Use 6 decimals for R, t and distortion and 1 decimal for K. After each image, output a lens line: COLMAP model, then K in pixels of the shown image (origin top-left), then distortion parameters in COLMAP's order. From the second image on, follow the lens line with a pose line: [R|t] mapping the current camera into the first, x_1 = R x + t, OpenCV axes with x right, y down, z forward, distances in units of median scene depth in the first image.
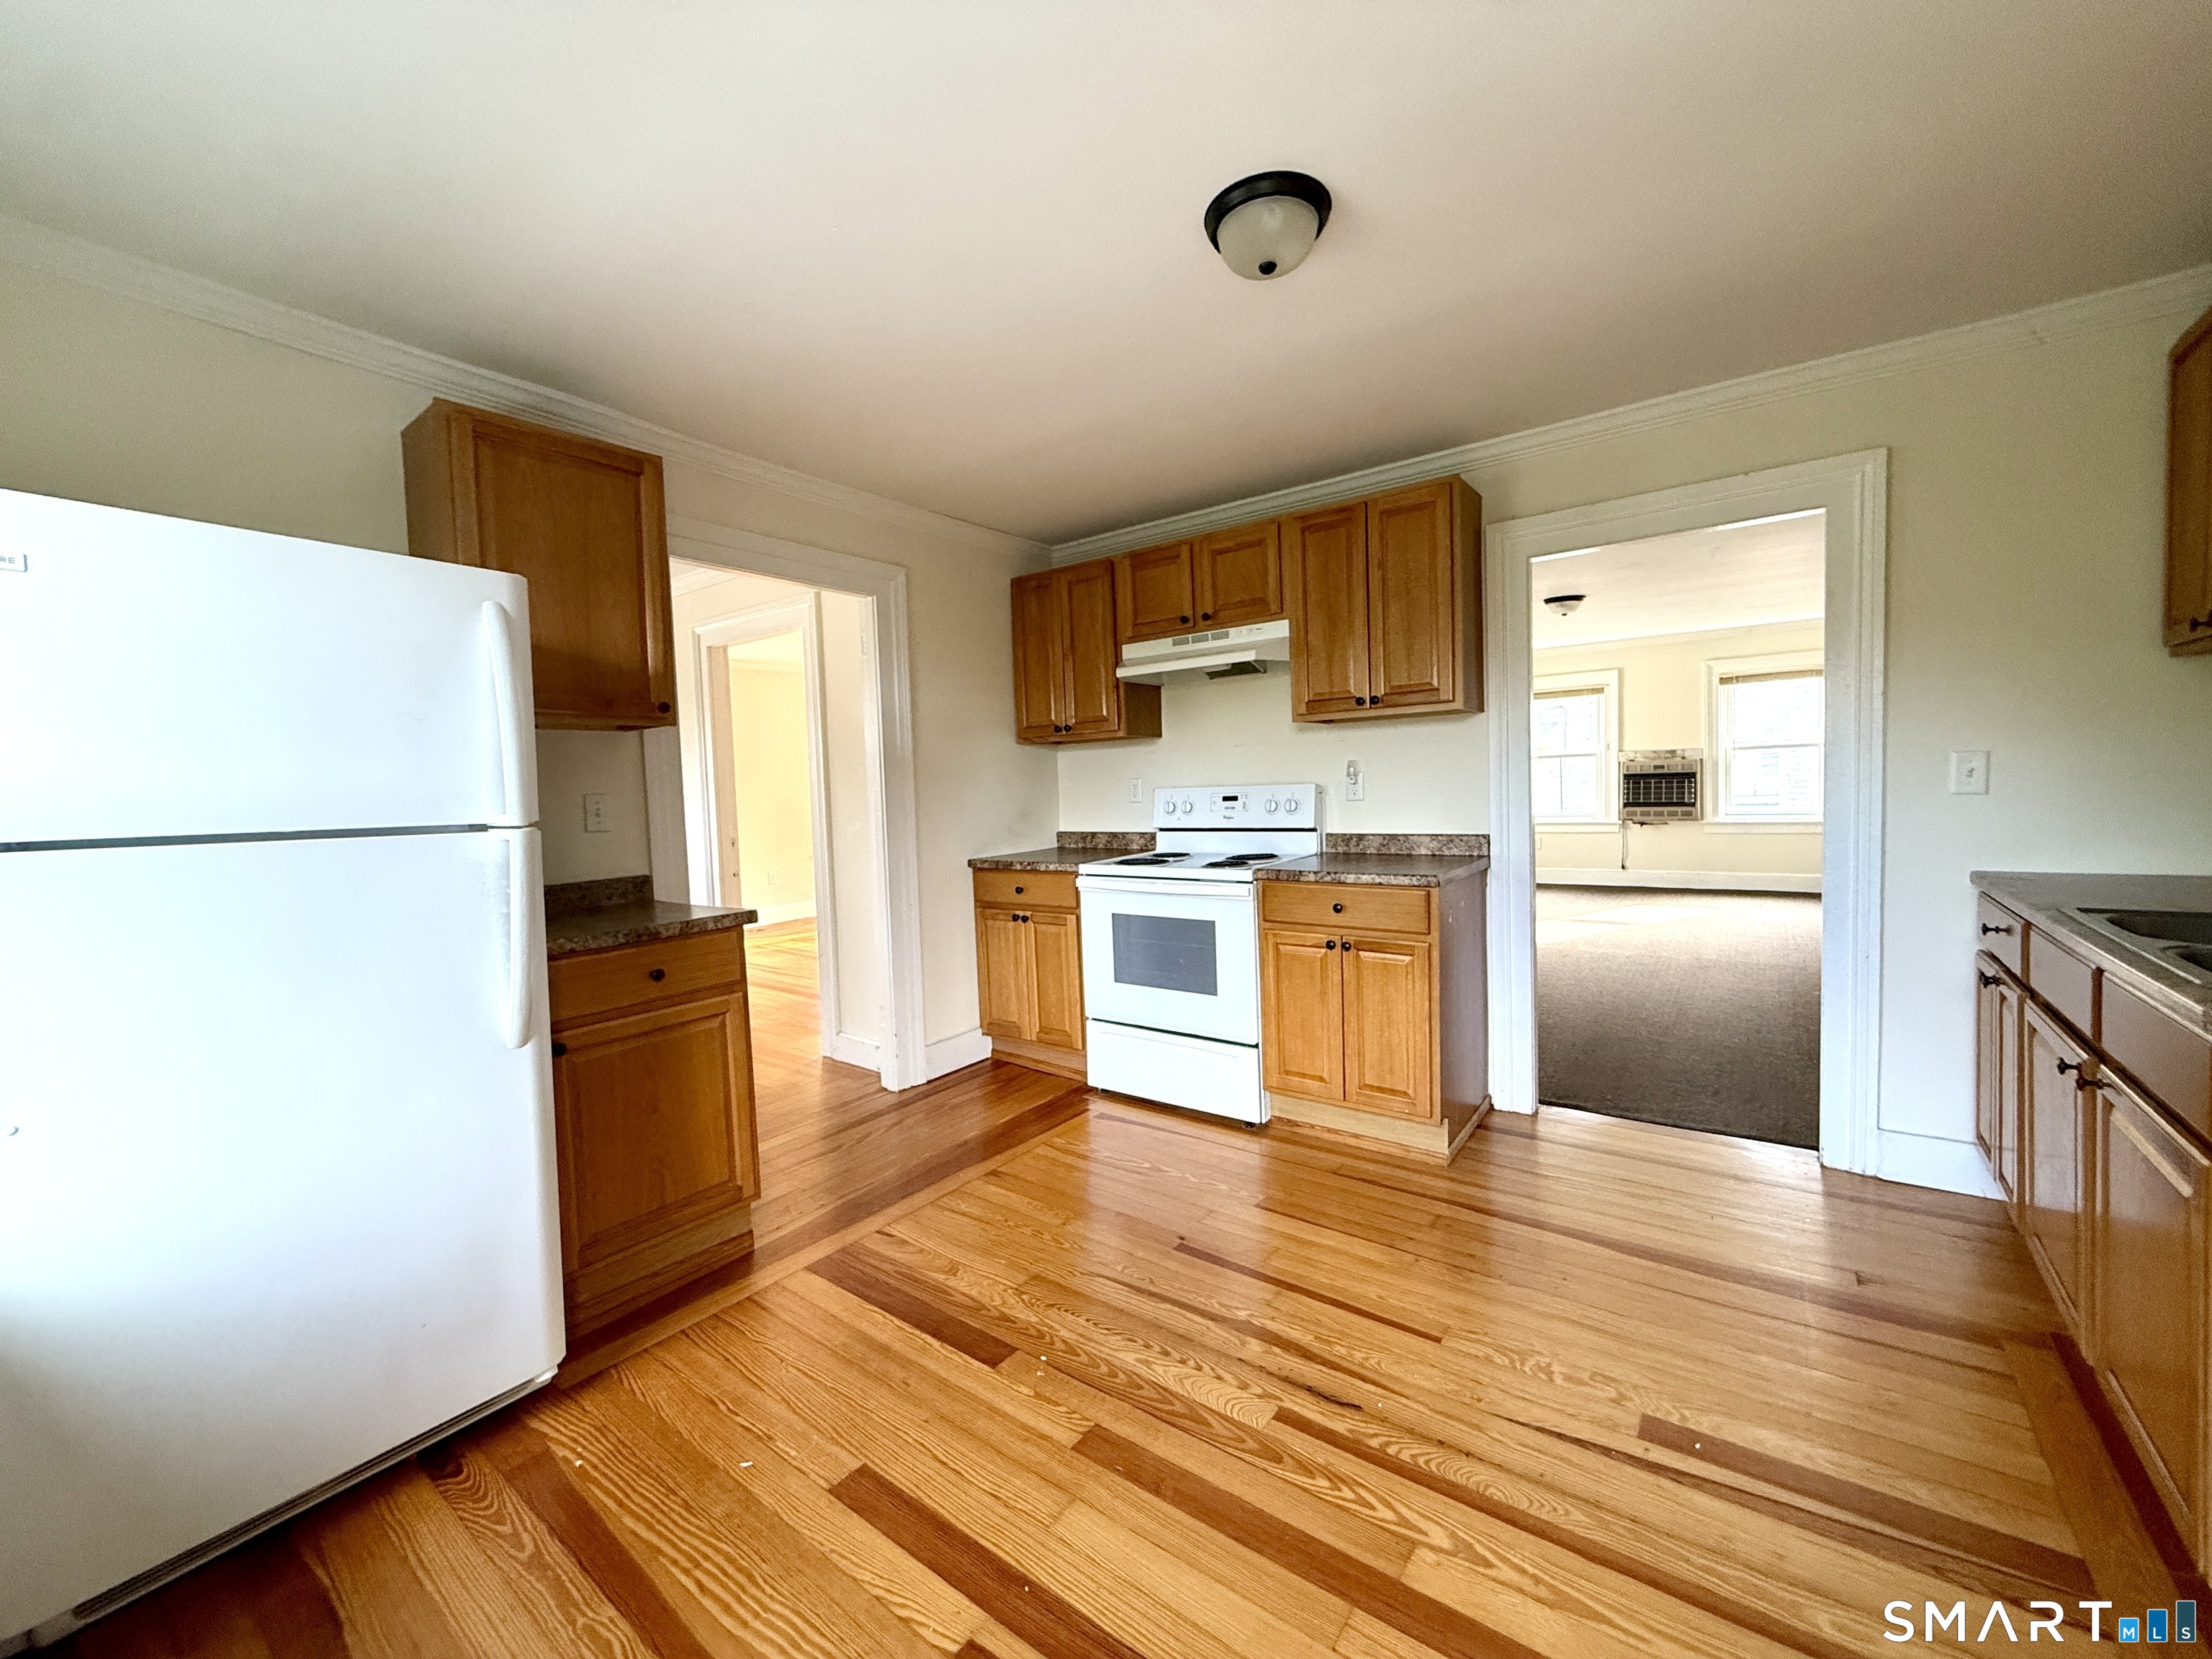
lens RADIAL K [[882.6, 0, 1102.4], [0, 882.6, 828.8], [0, 0, 1]] dist [0.000900, 0.000085]
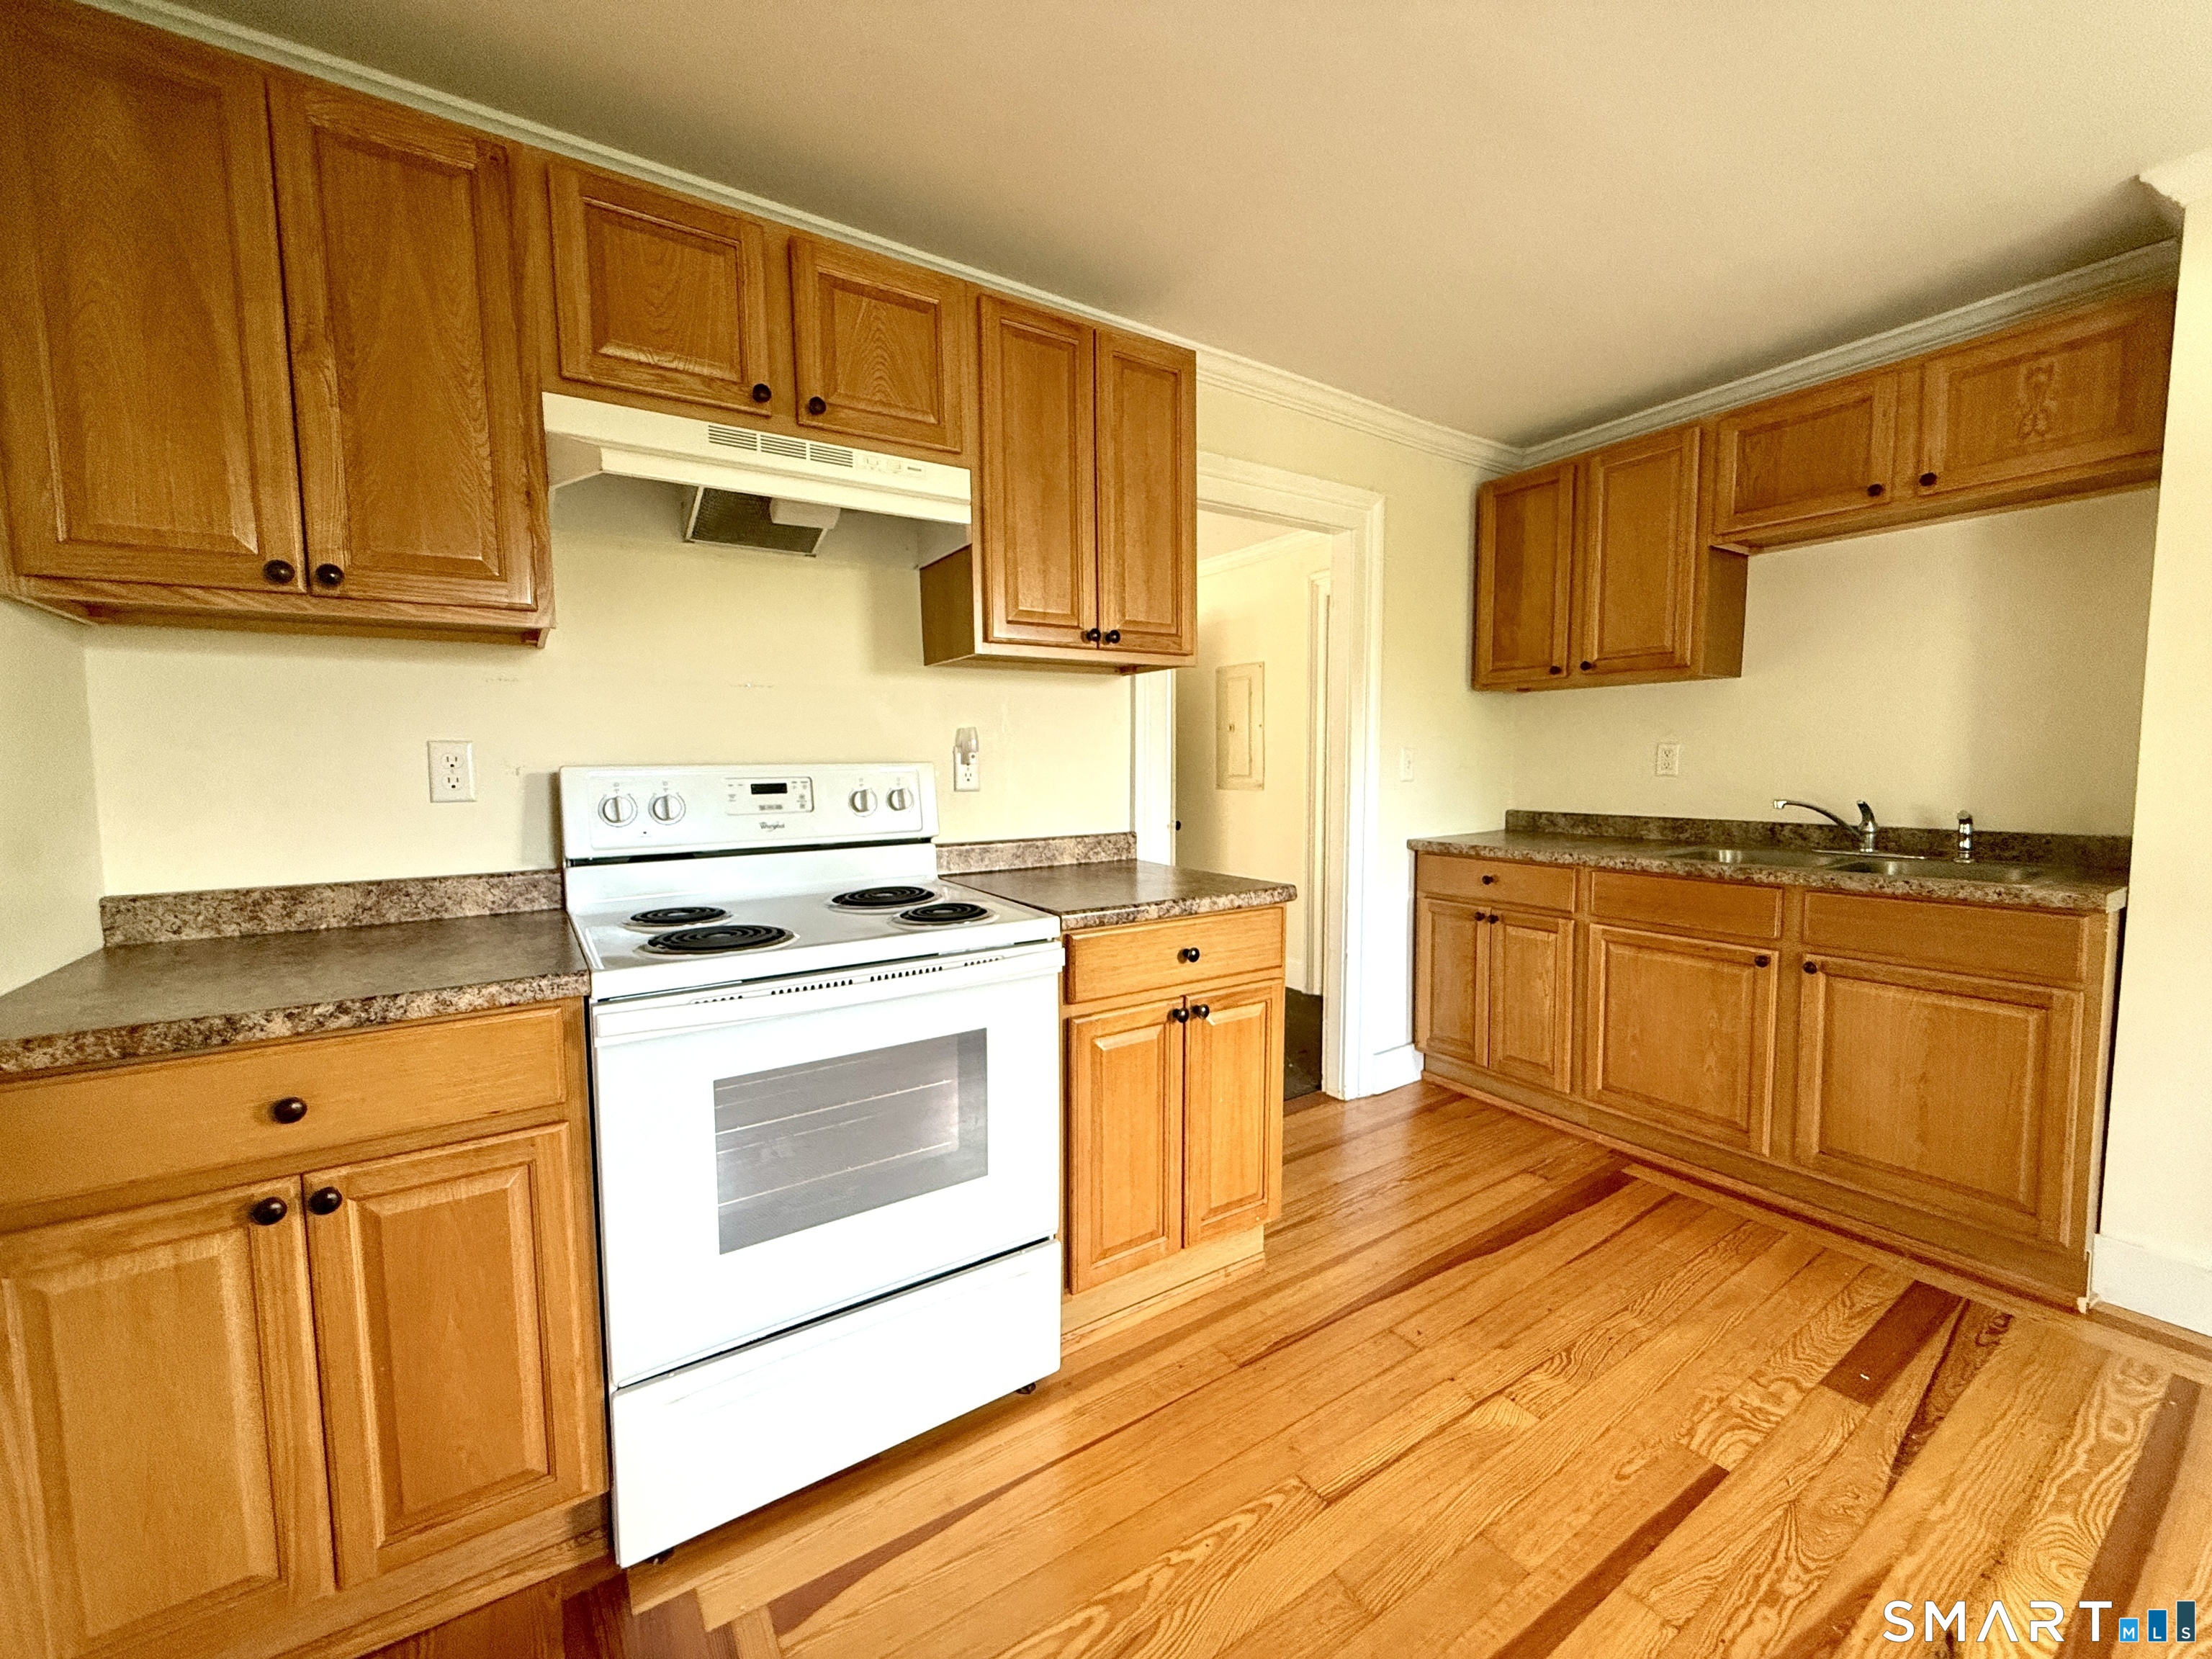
lens RADIAL K [[882.6, 0, 1102.4], [0, 882.6, 828.8], [0, 0, 1]] dist [0.000900, 0.000085]
pose [[0.333233, -0.039171, 0.942030, -0.269187], [0.048008, 0.998545, 0.024539, -0.014559], [-0.941621, 0.037048, 0.334629, 0.650299]]
